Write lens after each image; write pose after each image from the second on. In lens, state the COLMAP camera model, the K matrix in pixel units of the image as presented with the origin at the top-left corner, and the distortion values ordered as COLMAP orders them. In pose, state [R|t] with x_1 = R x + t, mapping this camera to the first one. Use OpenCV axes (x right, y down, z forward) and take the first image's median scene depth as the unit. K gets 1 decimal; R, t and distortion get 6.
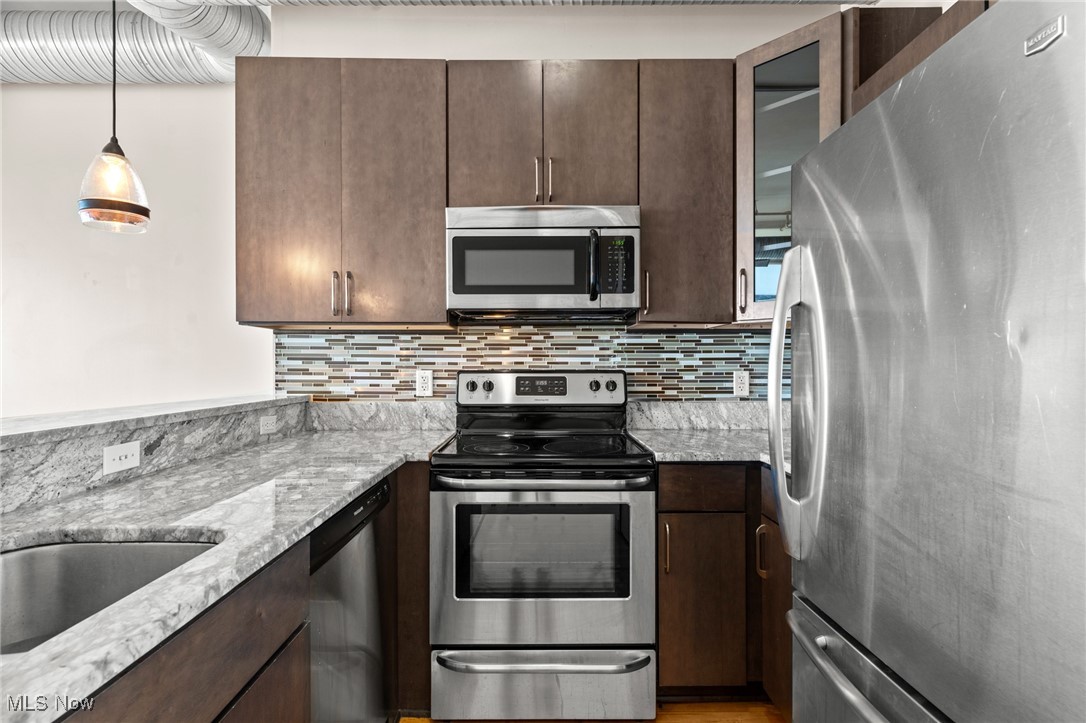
lens RADIAL K [[521.2, 0, 538.1], [0, 521.2, 365.2], [0, 0, 1]] dist [0.002760, 0.000737]
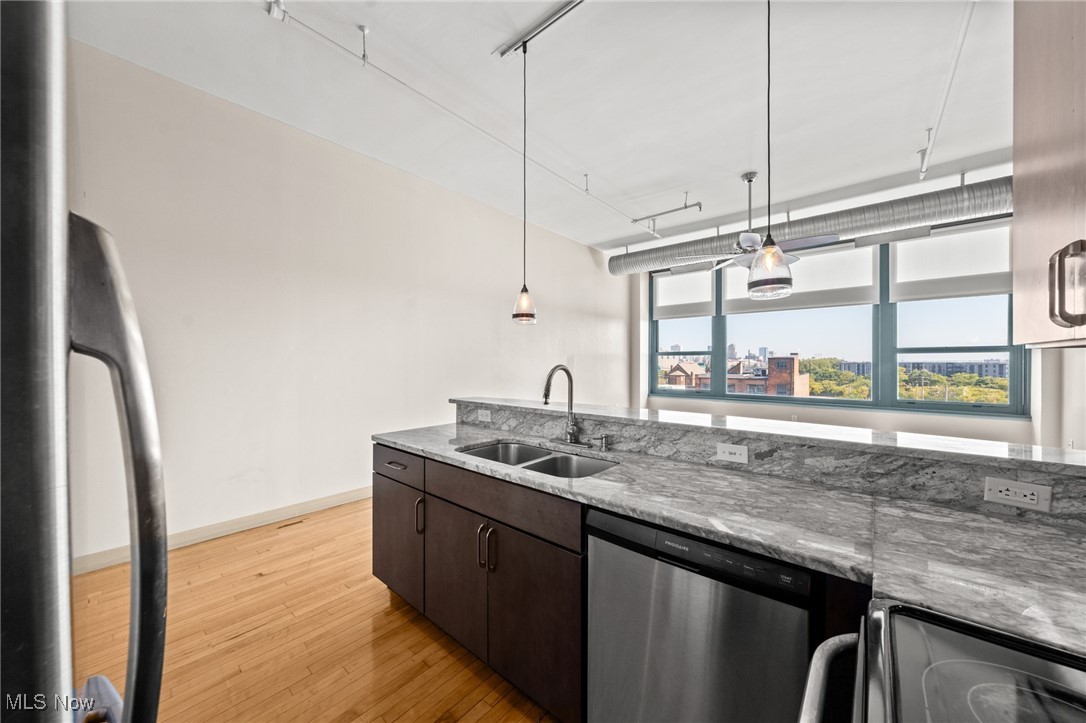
lens RADIAL K [[382.4, 0, 543.0], [0, 382.4, 364.0], [0, 0, 1]] dist [-0.001390, -0.000258]
pose [[-0.656265, 0.004510, -0.754517, 0.267867], [0.000142, 0.999983, 0.005853, -0.059522], [0.754530, 0.003734, -0.656255, 0.847330]]
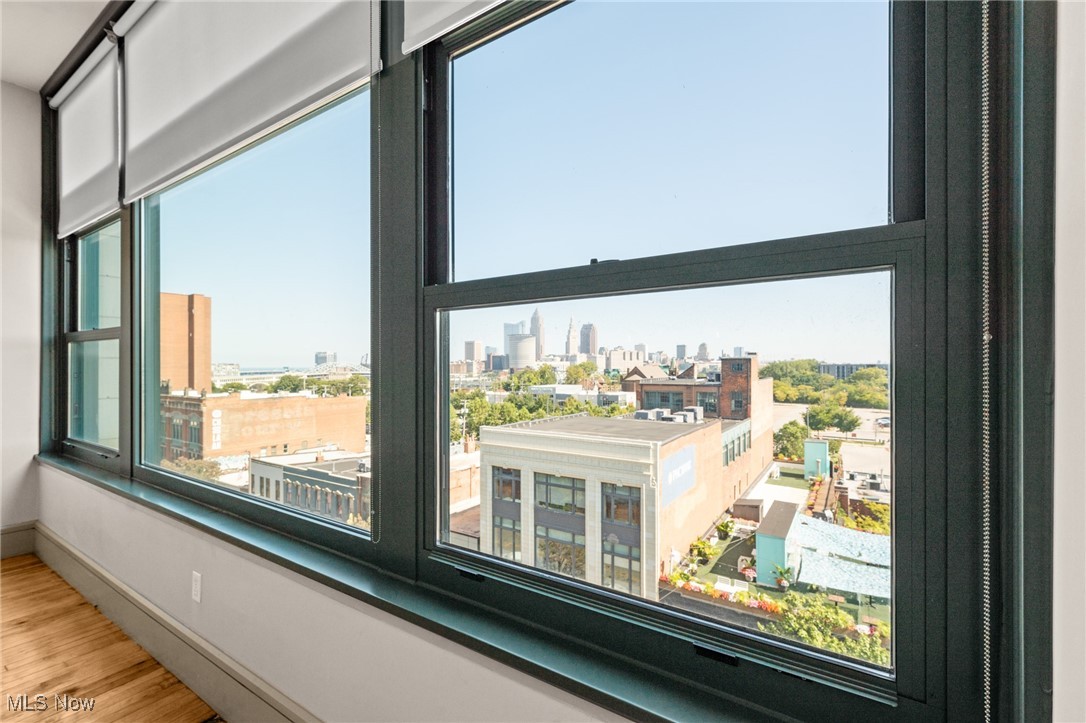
lens RADIAL K [[481.6, 0, 546.7], [0, 481.6, 363.0], [0, 0, 1]] dist [0.002189, -0.000822]
pose [[-0.540577, -0.000642, -0.841294, -2.928026], [0.001961, 0.999996, -0.002023, -0.045376], [0.841292, -0.002743, -0.540574, 1.492475]]
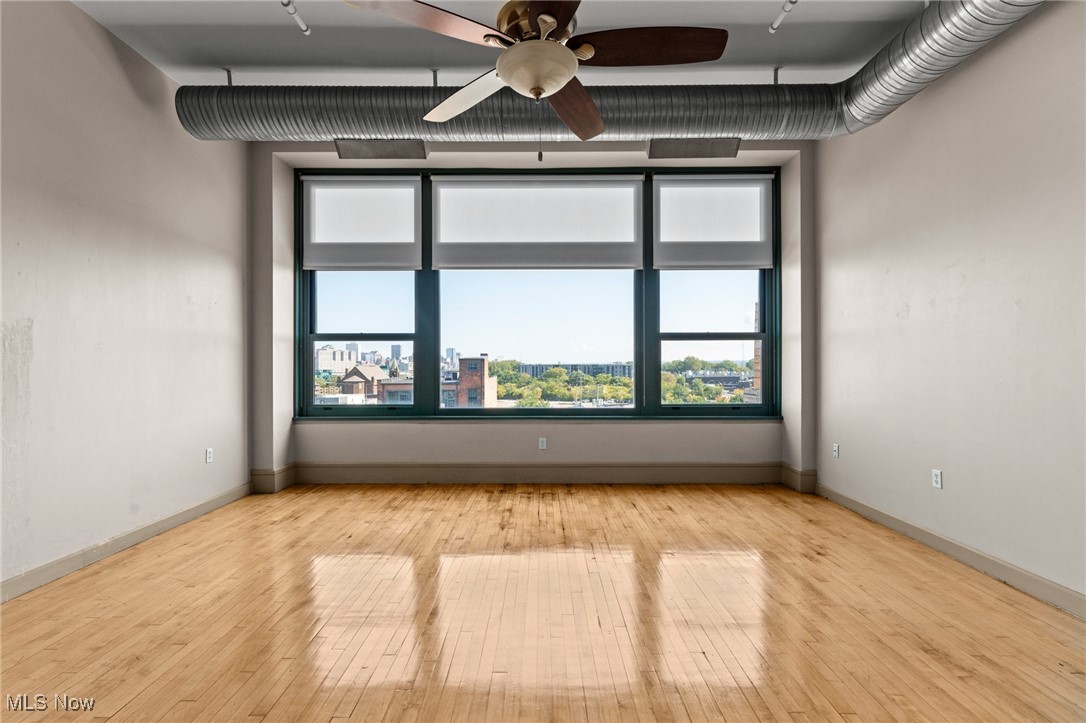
lens RADIAL K [[481.6, 0, 541.3], [0, 481.6, 364.6], [0, 0, 1]] dist [0.002189, -0.000822]
pose [[-0.007652, 0.001403, -0.999970, -0.945865], [0.002023, 0.999997, 0.001388, 0.001355], [0.999969, -0.002012, -0.007654, 0.372544]]
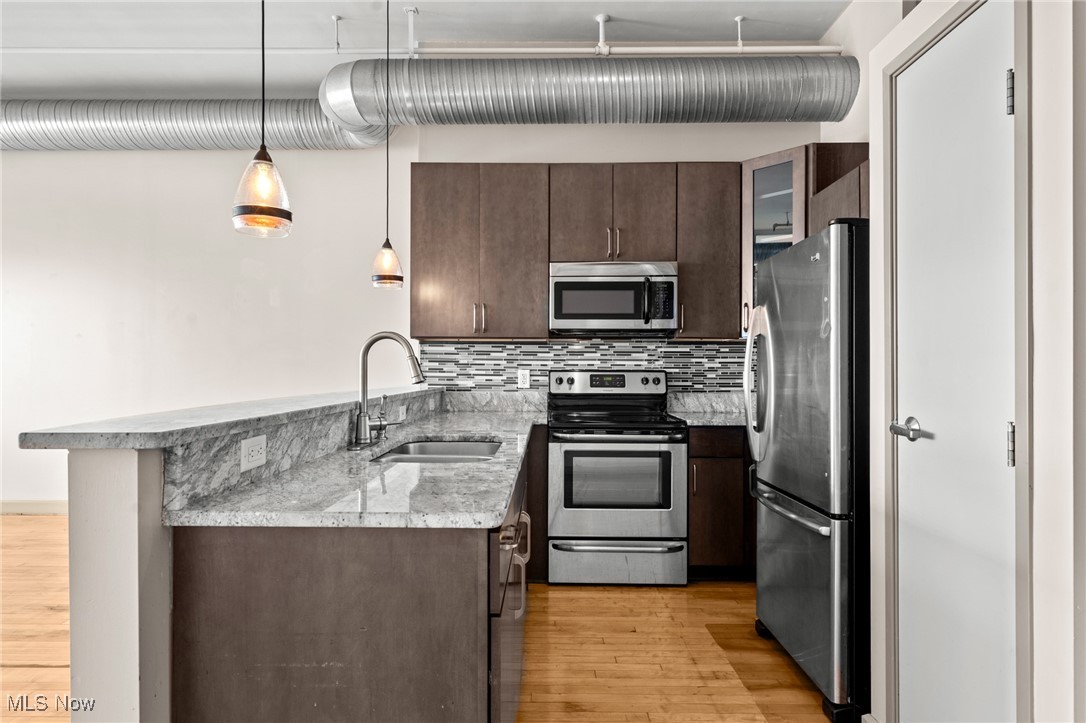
lens RADIAL K [[607.5, 0, 538.9], [0, 607.5, 368.0], [0, 0, 1]] dist [0.005681, -0.002217]
pose [[0.999806, 0.004407, -0.019197, -0.168661], [-0.004476, 0.999984, -0.003545, 0.012184], [0.019181, 0.003630, 0.999809, -0.757393]]
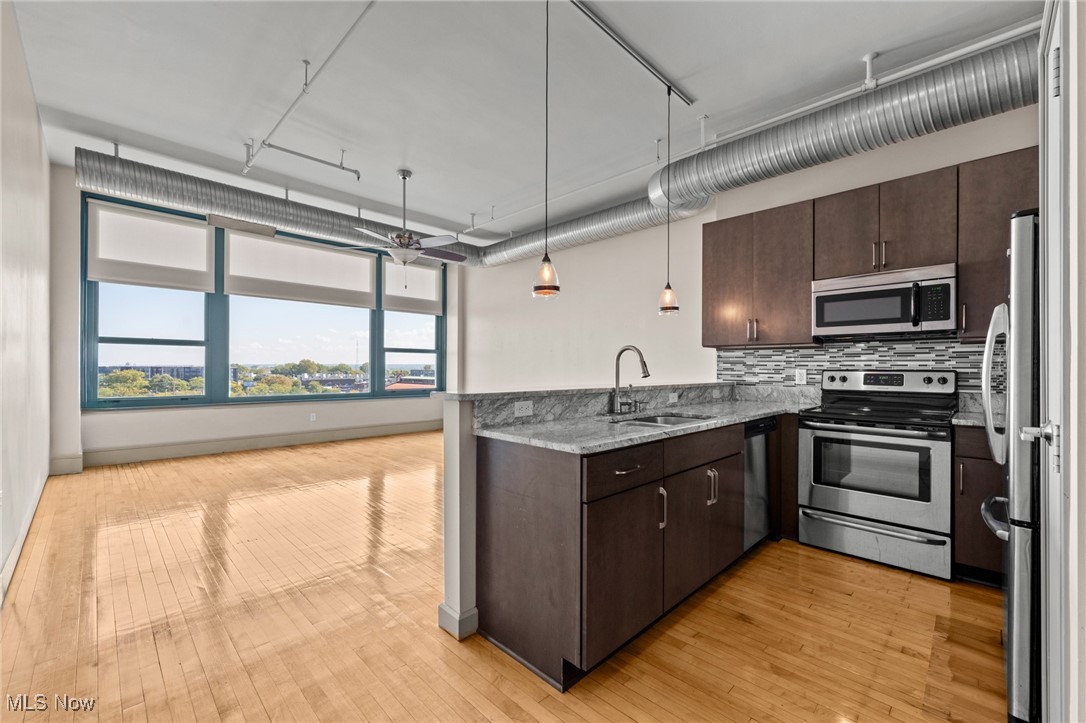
lens RADIAL K [[442.9, 0, 538.1], [0, 442.9, 368.4], [0, 0, 1]] dist [-0.001535, 0.000142]
pose [[0.700248, 0.004886, -0.713883, 0.258928], [-0.006103, 0.999981, 0.000858, 0.012240], [0.713873, 0.003756, 0.700265, -0.773333]]
